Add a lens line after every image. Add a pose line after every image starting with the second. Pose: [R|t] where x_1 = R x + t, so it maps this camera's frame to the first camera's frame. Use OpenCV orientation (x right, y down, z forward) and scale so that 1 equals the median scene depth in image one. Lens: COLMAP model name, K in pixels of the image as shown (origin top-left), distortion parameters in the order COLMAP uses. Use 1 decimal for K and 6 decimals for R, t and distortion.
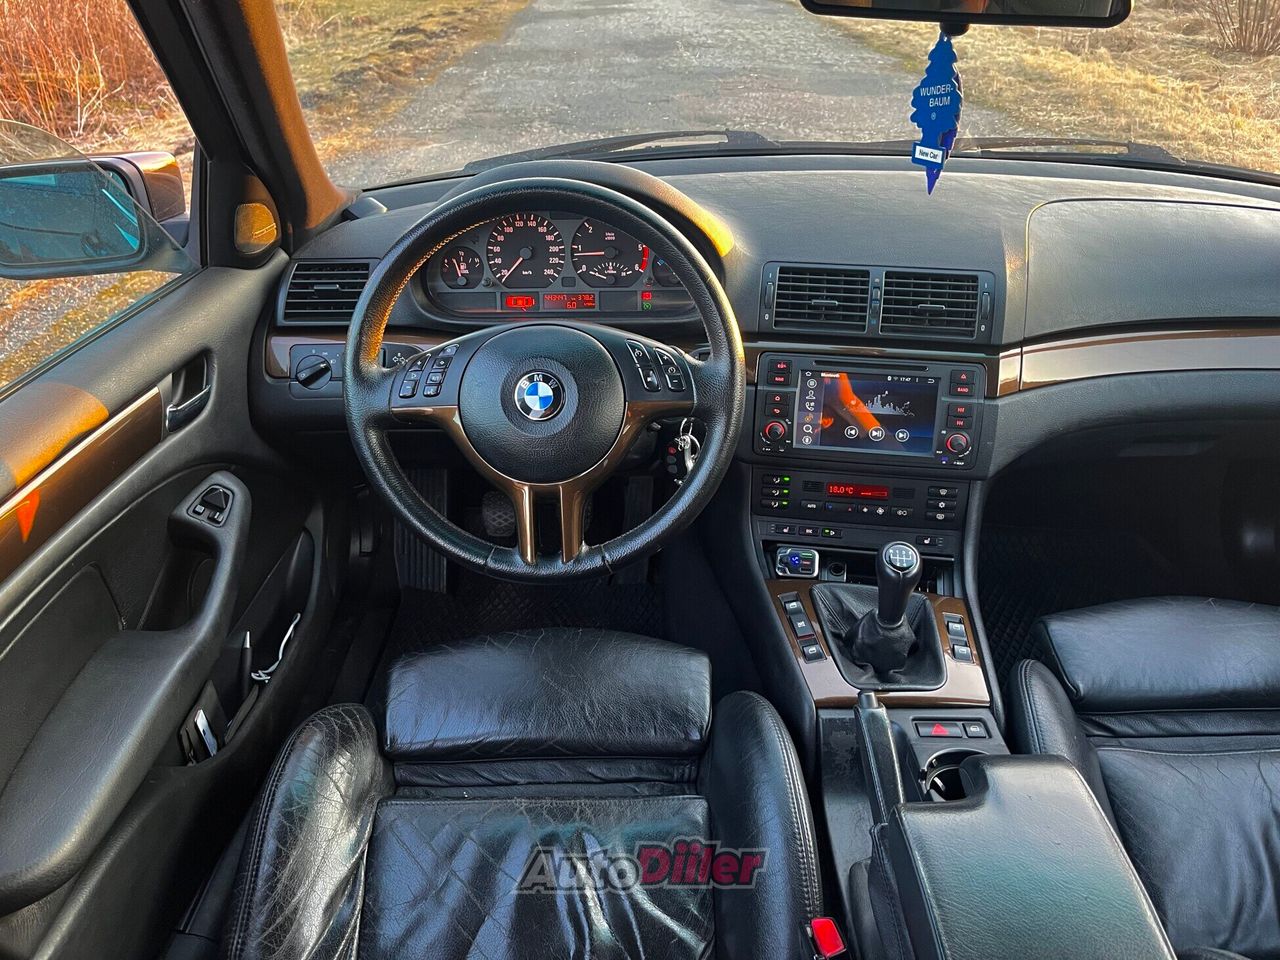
lens RADIAL K [[970.7, 0, 641.4], [0, 970.7, 479.3], [0, 0, 1]] dist [0.043151, -0.075513]
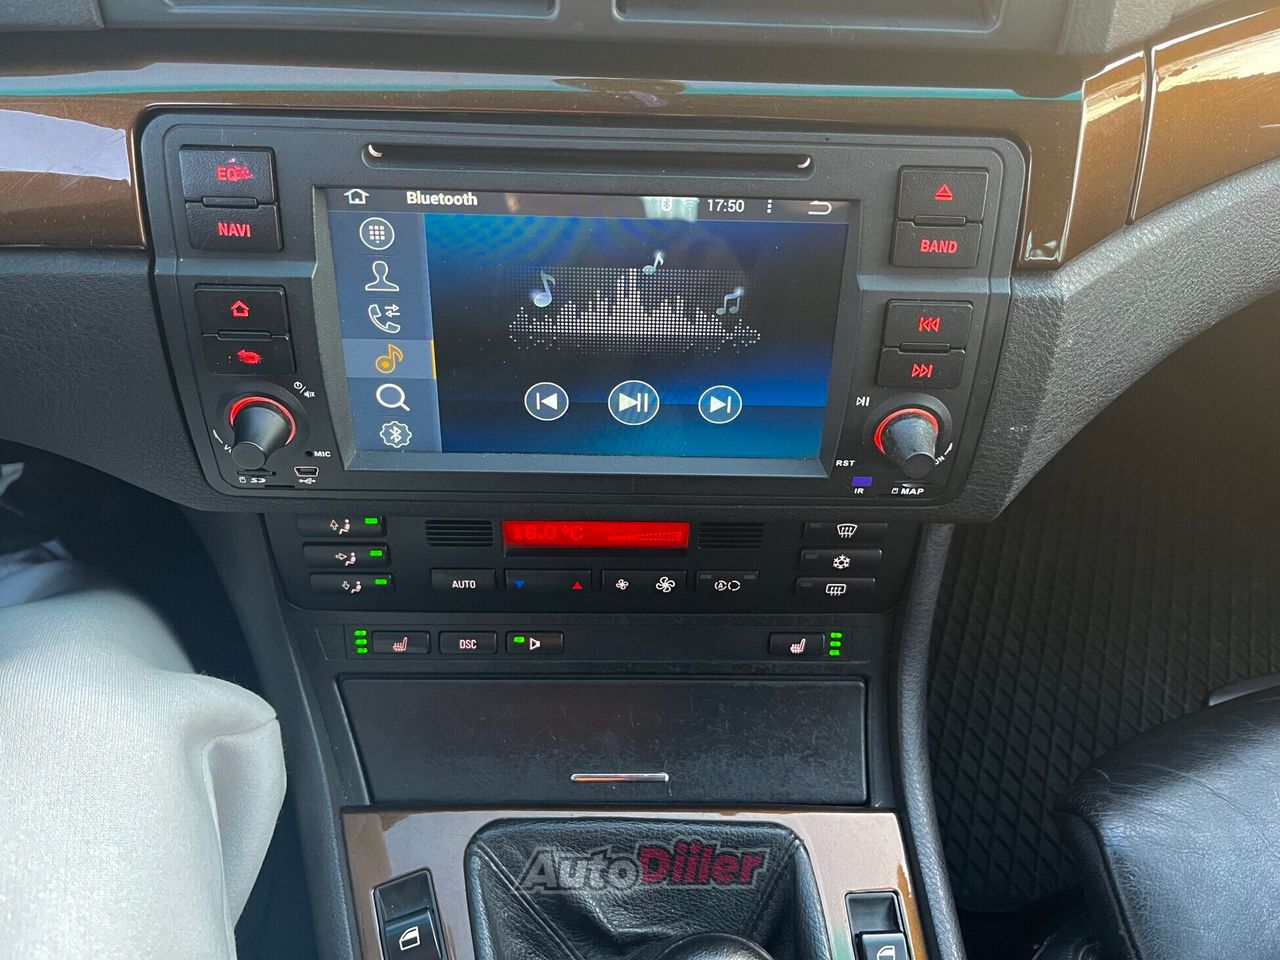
lens RADIAL K [[970.7, 0, 647.2], [0, 970.7, 472.3], [0, 0, 1]] dist [0.043151, -0.075513]
pose [[0.984328, -0.105878, 0.141029, 0.206670], [0.050214, 0.934881, 0.351392, -0.129031], [-0.169050, -0.338803, 0.925546, 0.740800]]
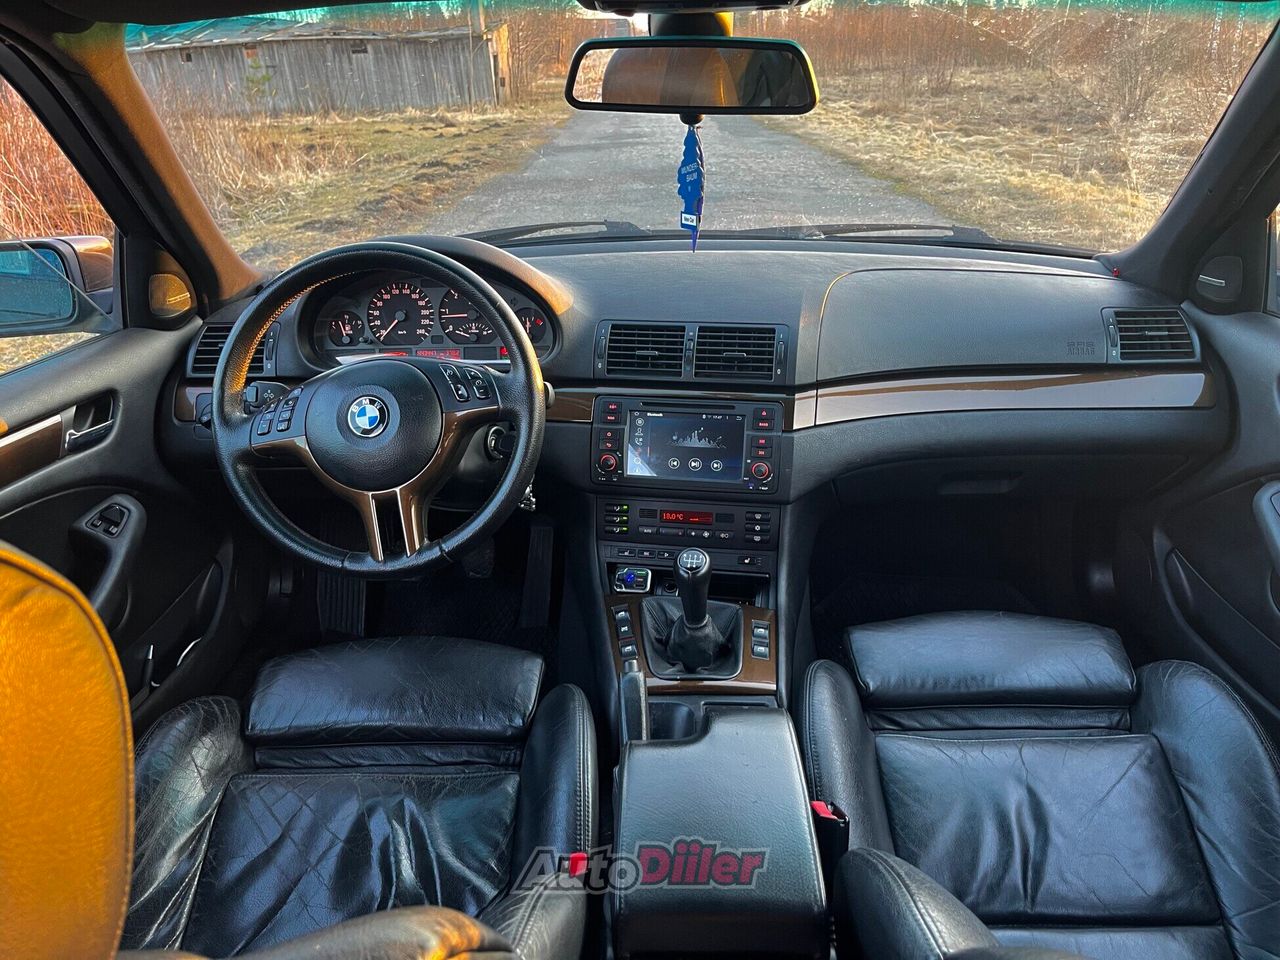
lens RADIAL K [[970.7, 0, 646.1], [0, 970.7, 483.1], [0, 0, 1]] dist [0.043151, -0.075513]
pose [[0.999569, -0.005733, -0.028782, 0.219781], [0.002377, 0.993328, -0.115295, 0.108920], [0.029251, 0.115177, 0.992914, -0.141115]]
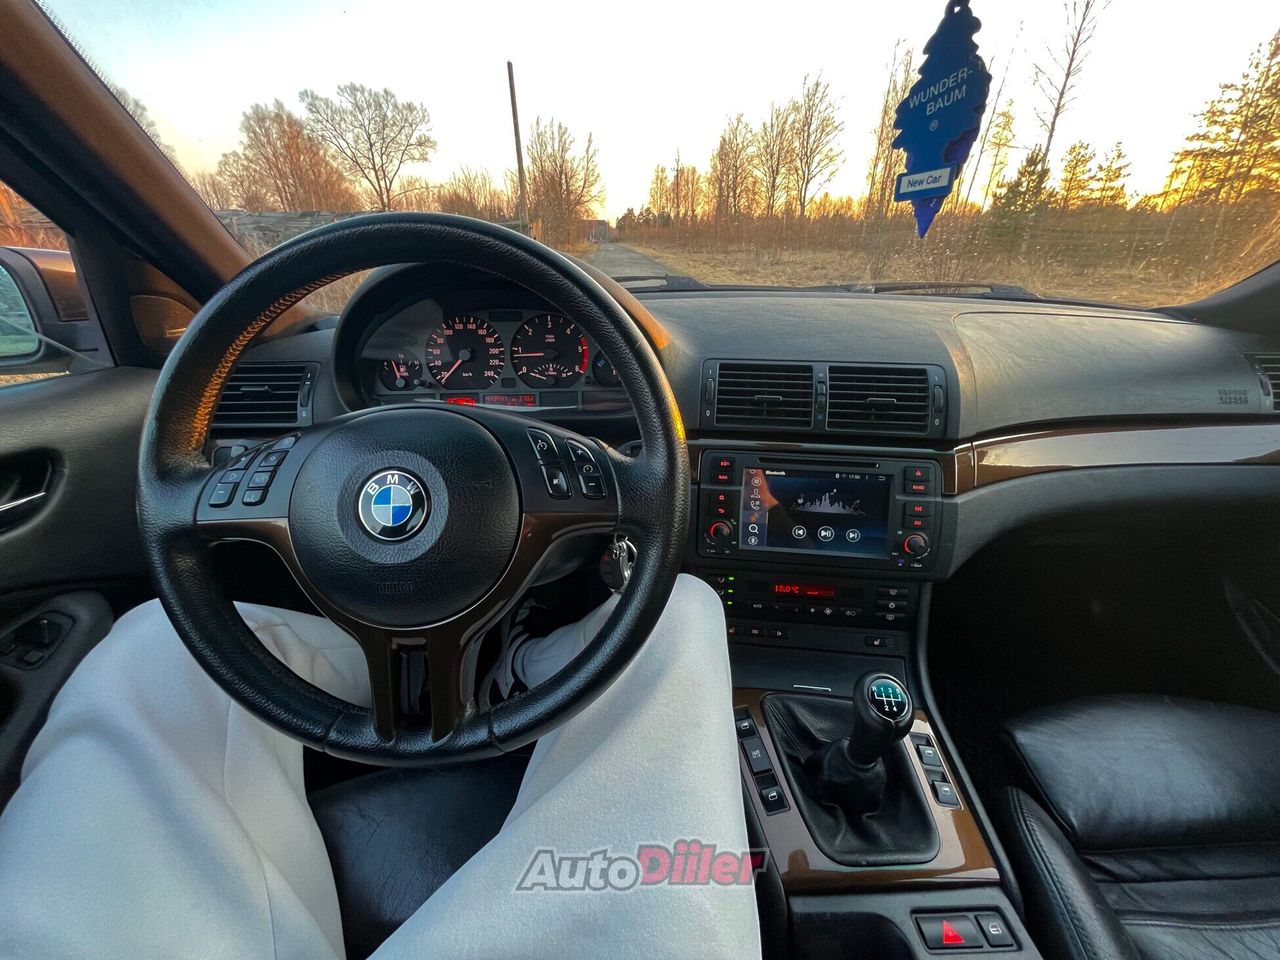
lens RADIAL K [[509.4, 0, 639.7], [0, 509.4, 480.3], [0, 0, 1]] dist [-0.010609, 0.001402]
pose [[0.999736, -0.009473, 0.020940, 0.050818], [0.011460, 0.995226, -0.096923, -0.053526], [-0.019922, 0.097138, 0.995072, 0.511695]]
